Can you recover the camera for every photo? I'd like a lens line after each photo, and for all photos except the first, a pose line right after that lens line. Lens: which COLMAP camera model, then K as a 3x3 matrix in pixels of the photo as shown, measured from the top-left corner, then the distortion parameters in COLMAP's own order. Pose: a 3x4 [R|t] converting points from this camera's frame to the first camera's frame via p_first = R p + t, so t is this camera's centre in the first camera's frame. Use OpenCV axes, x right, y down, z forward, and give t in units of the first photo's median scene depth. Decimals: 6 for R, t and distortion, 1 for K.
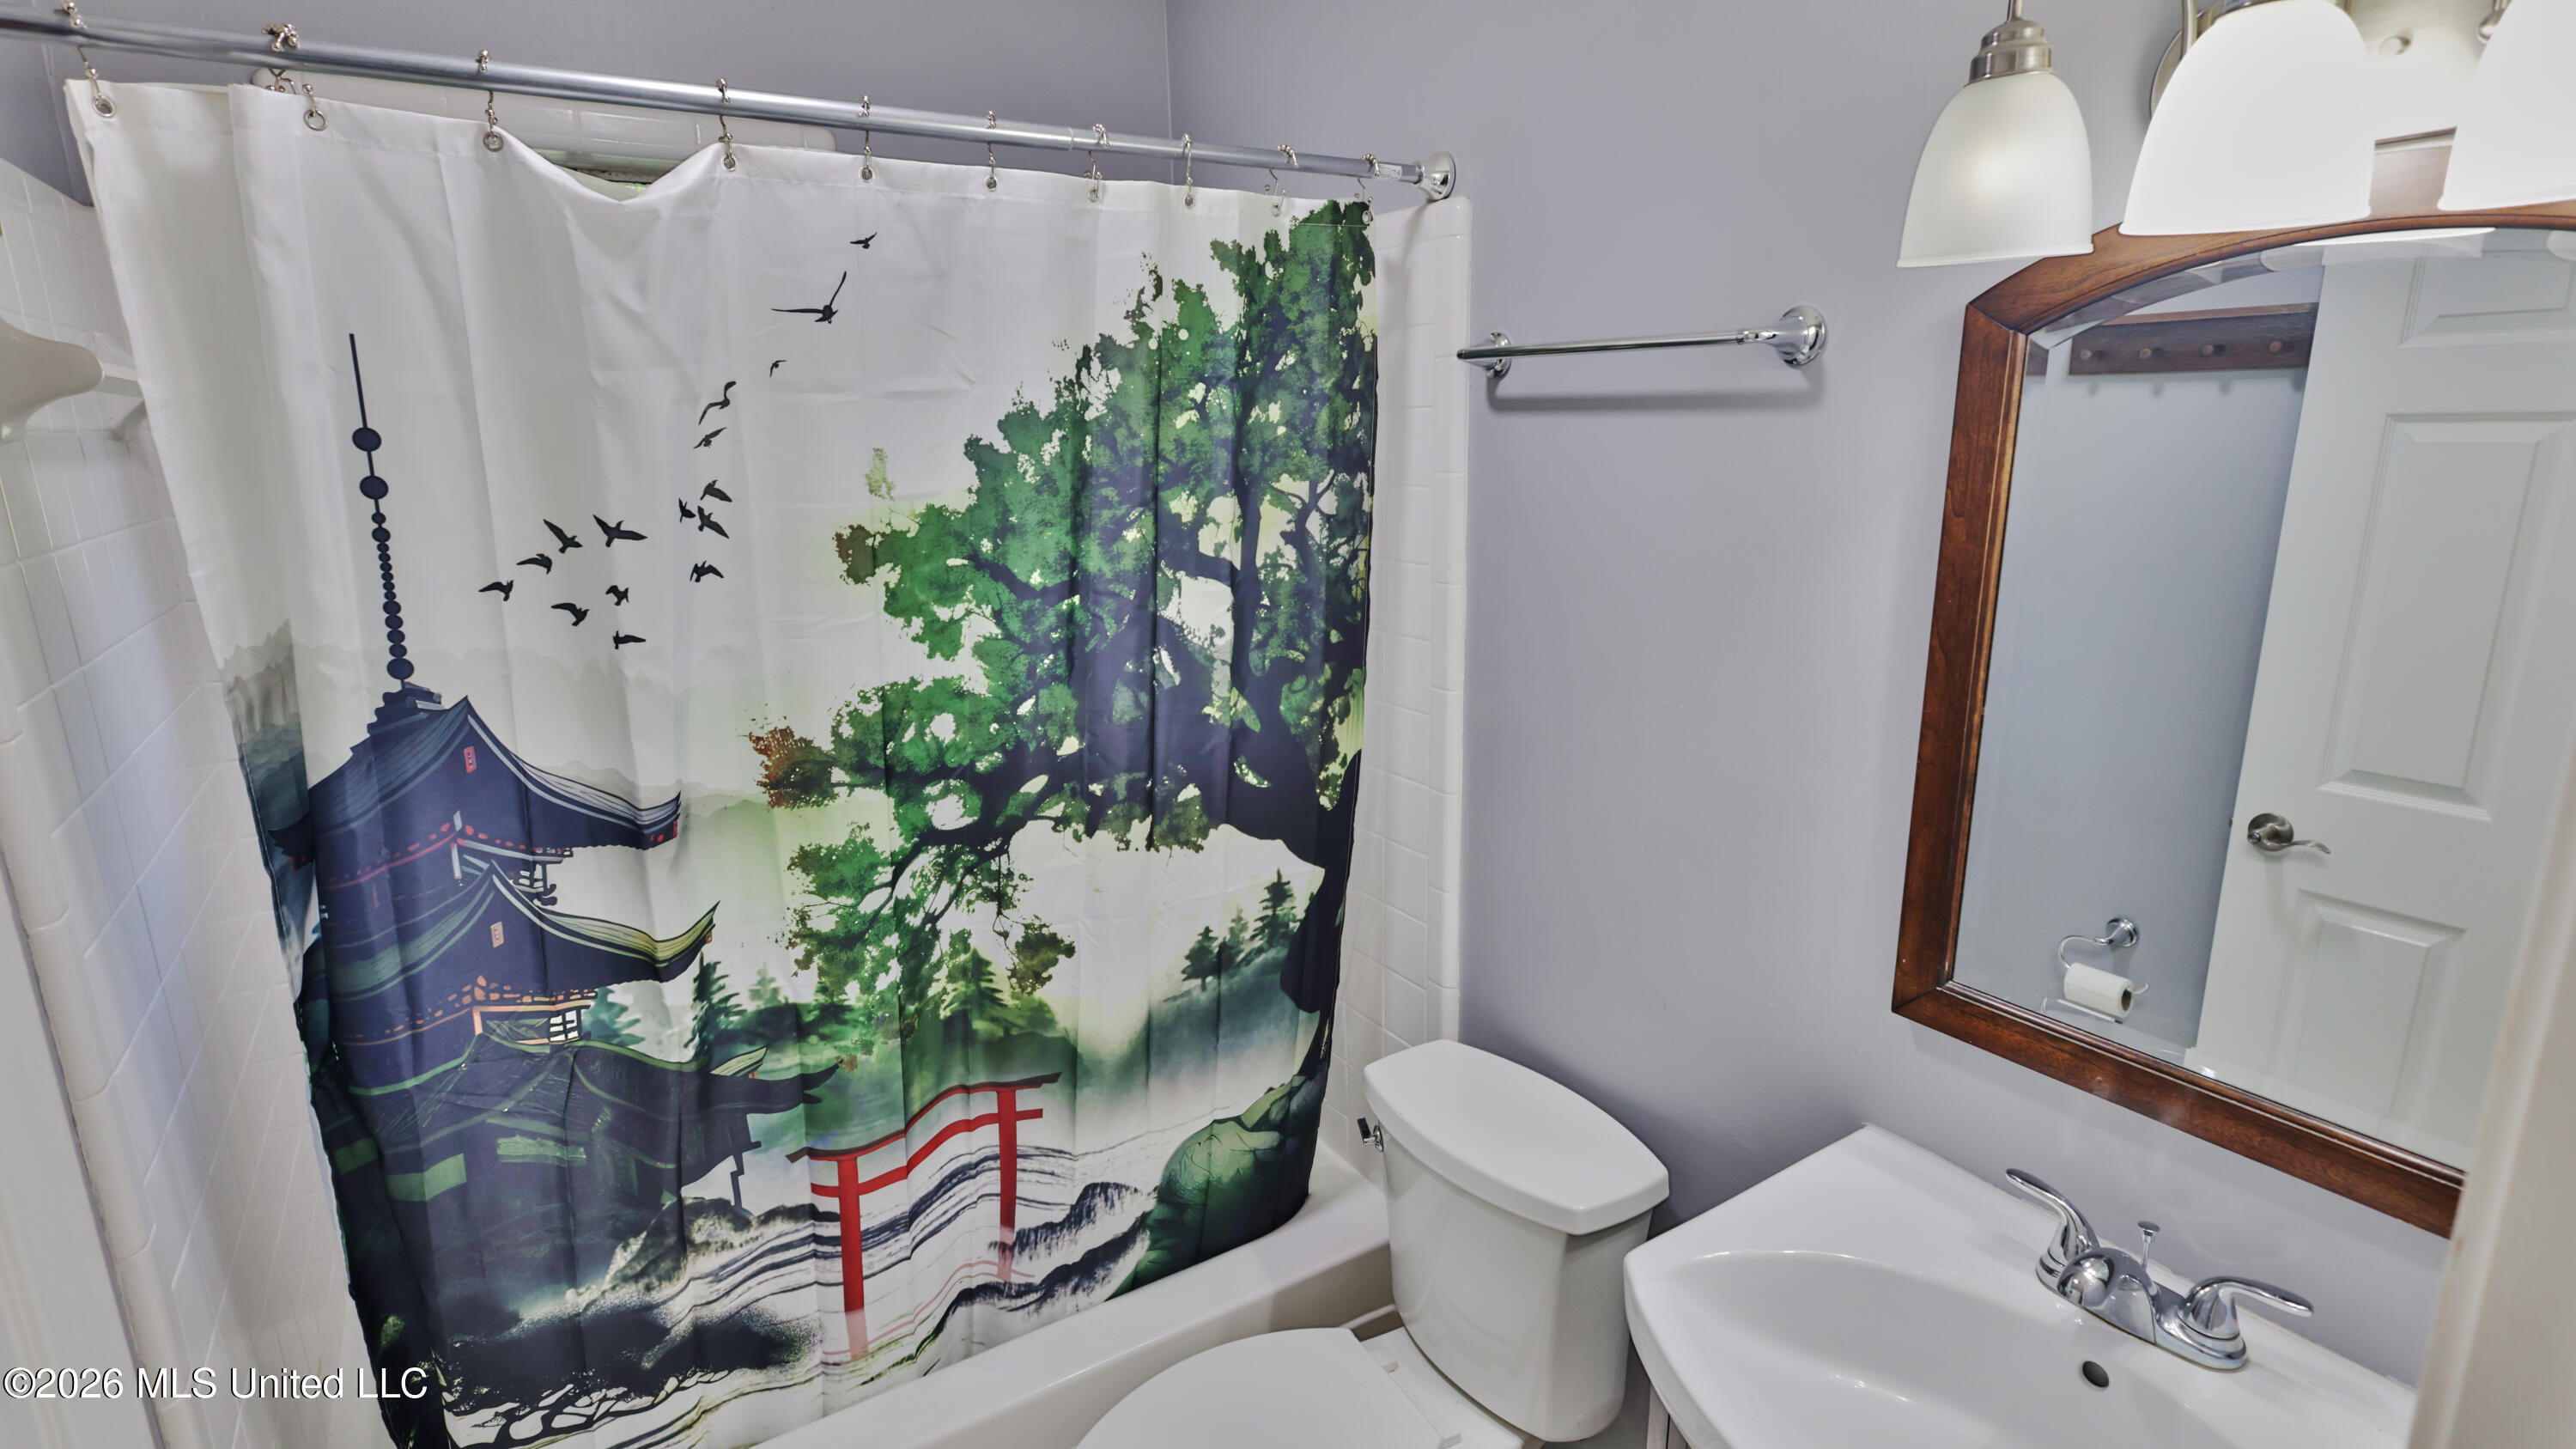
lens RADIAL K [[1255.5, 0, 1281.5], [0, 1255.5, 713.8], [0, 0, 1]] dist [0.001487, 0.000274]
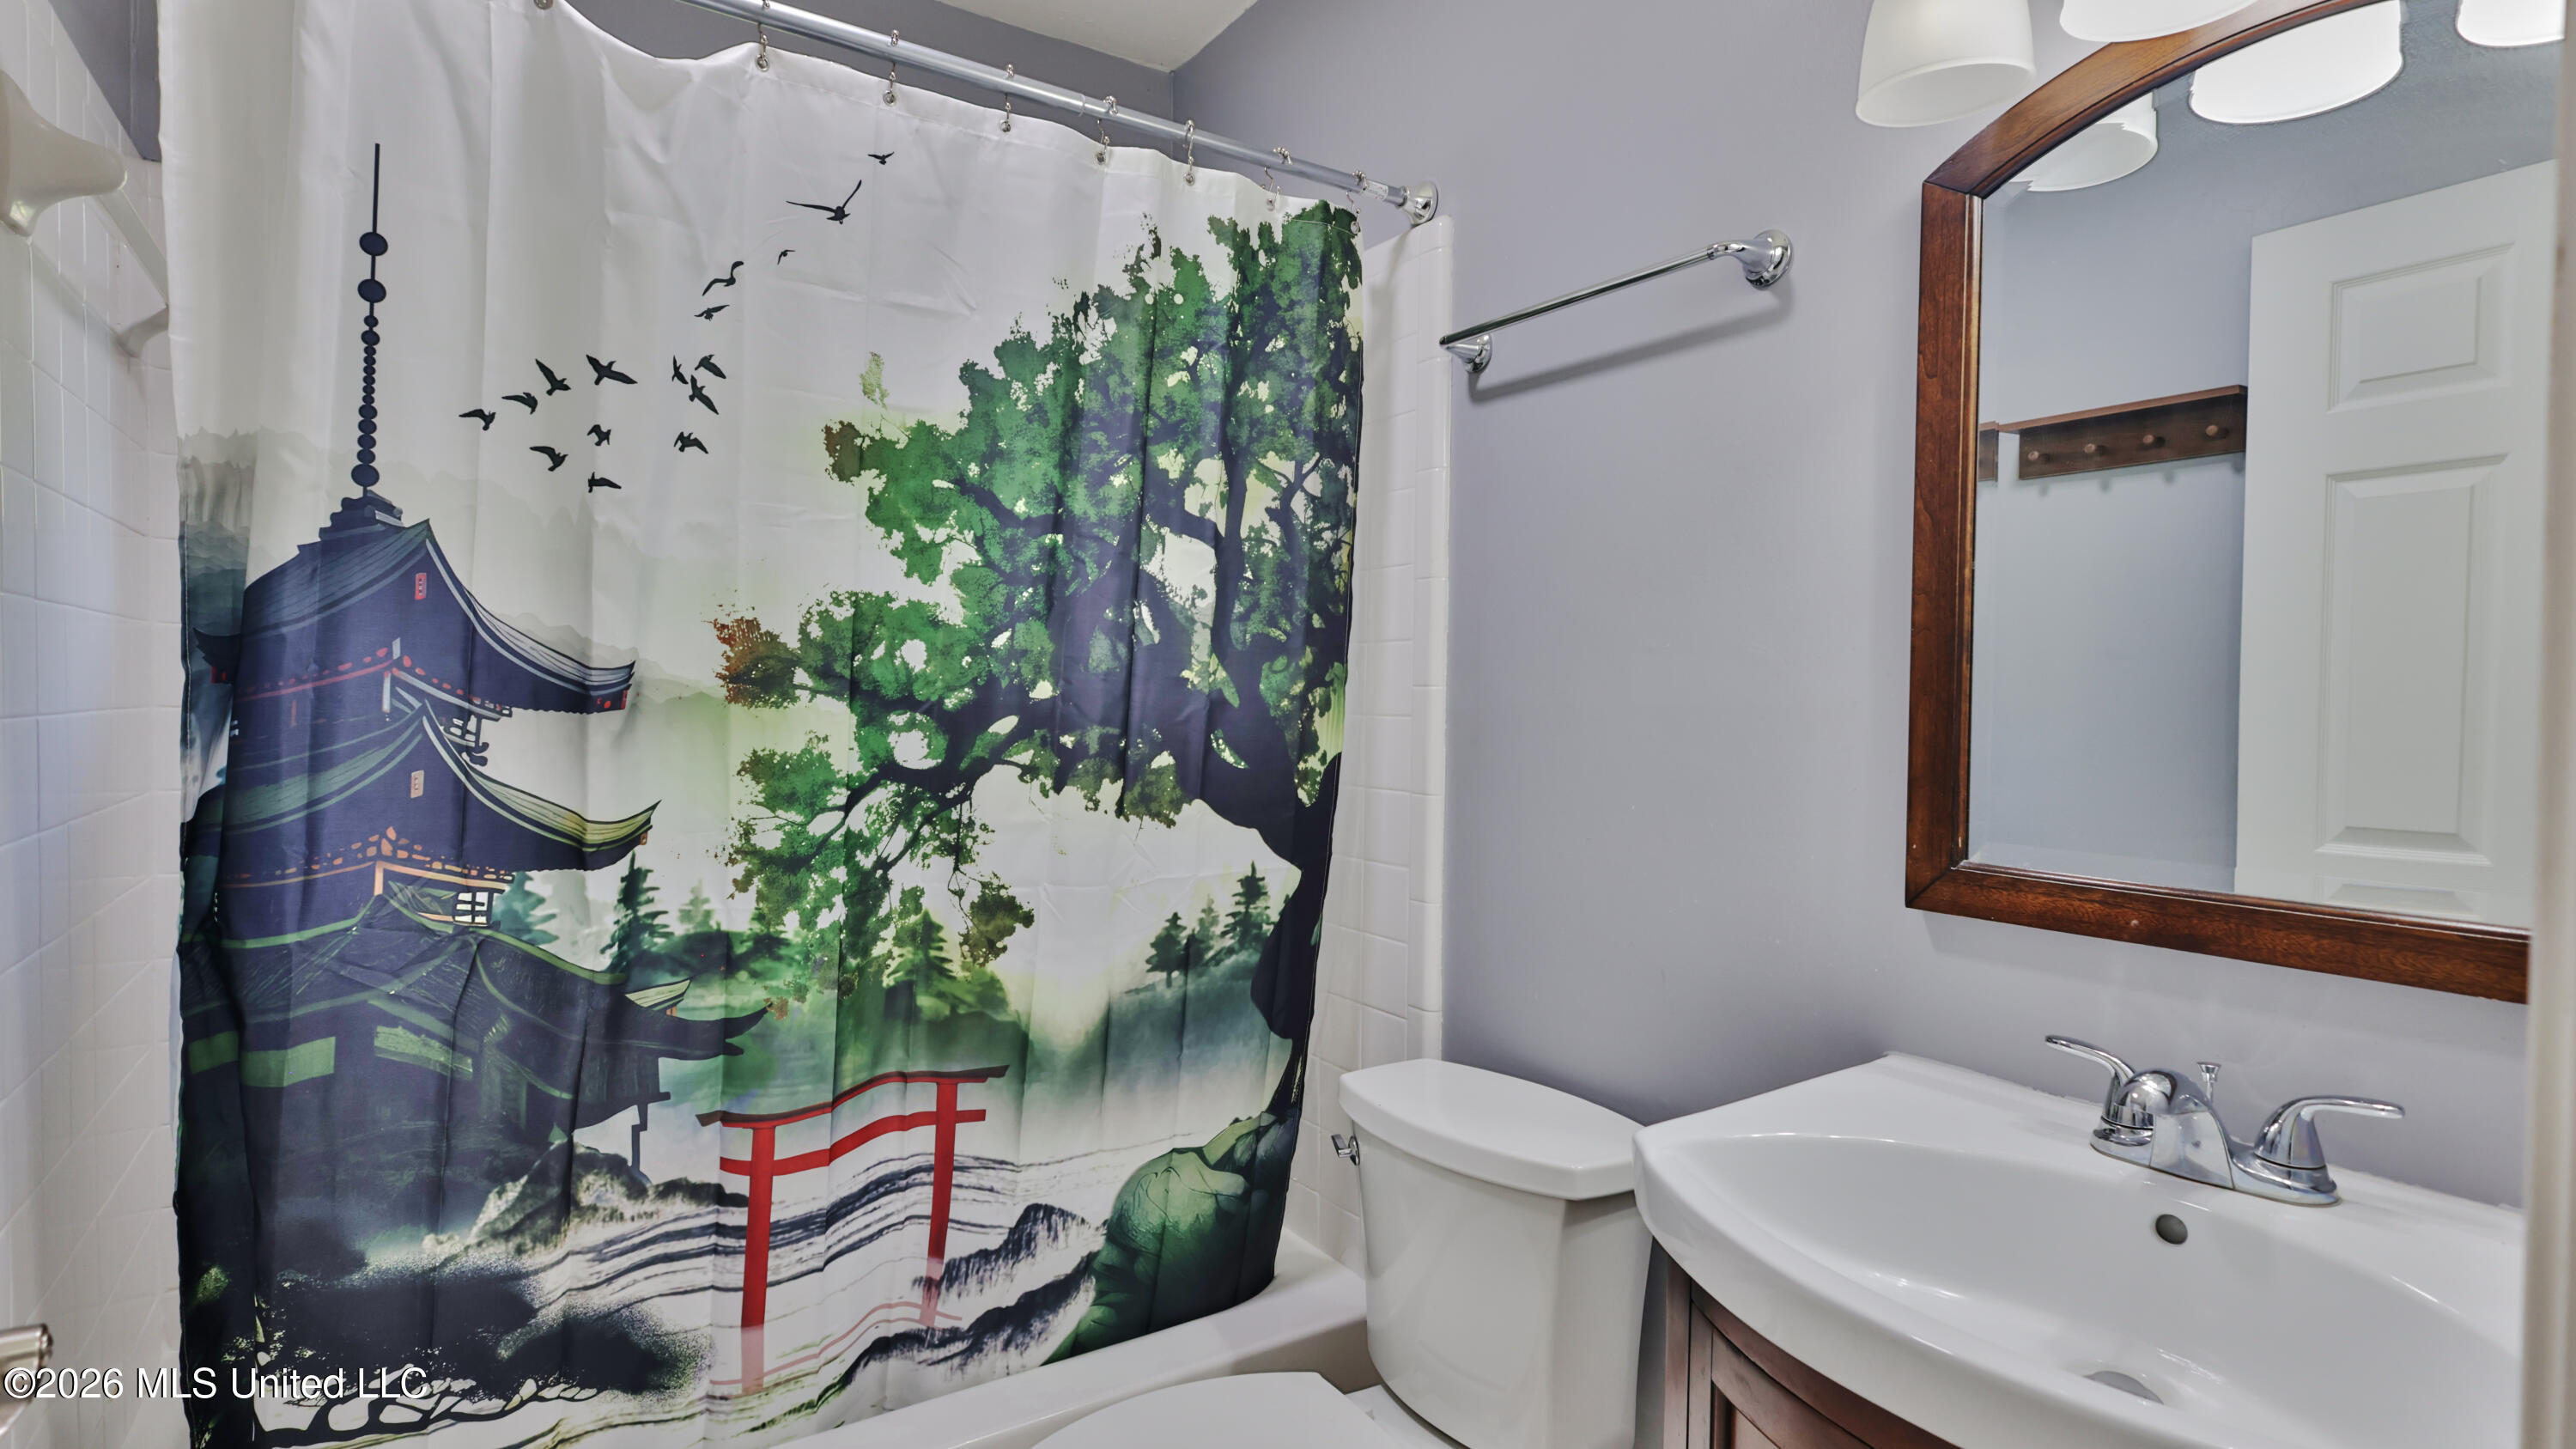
lens RADIAL K [[1255.5, 0, 1281.5], [0, 1255.5, 713.8], [0, 0, 1]] dist [0.001487, 0.000274]
pose [[0.999439, 0.029345, 0.016120, 0.000690], [-0.025205, 0.976361, -0.214671, 0.257935], [-0.022038, 0.214144, 0.976553, 0.052994]]
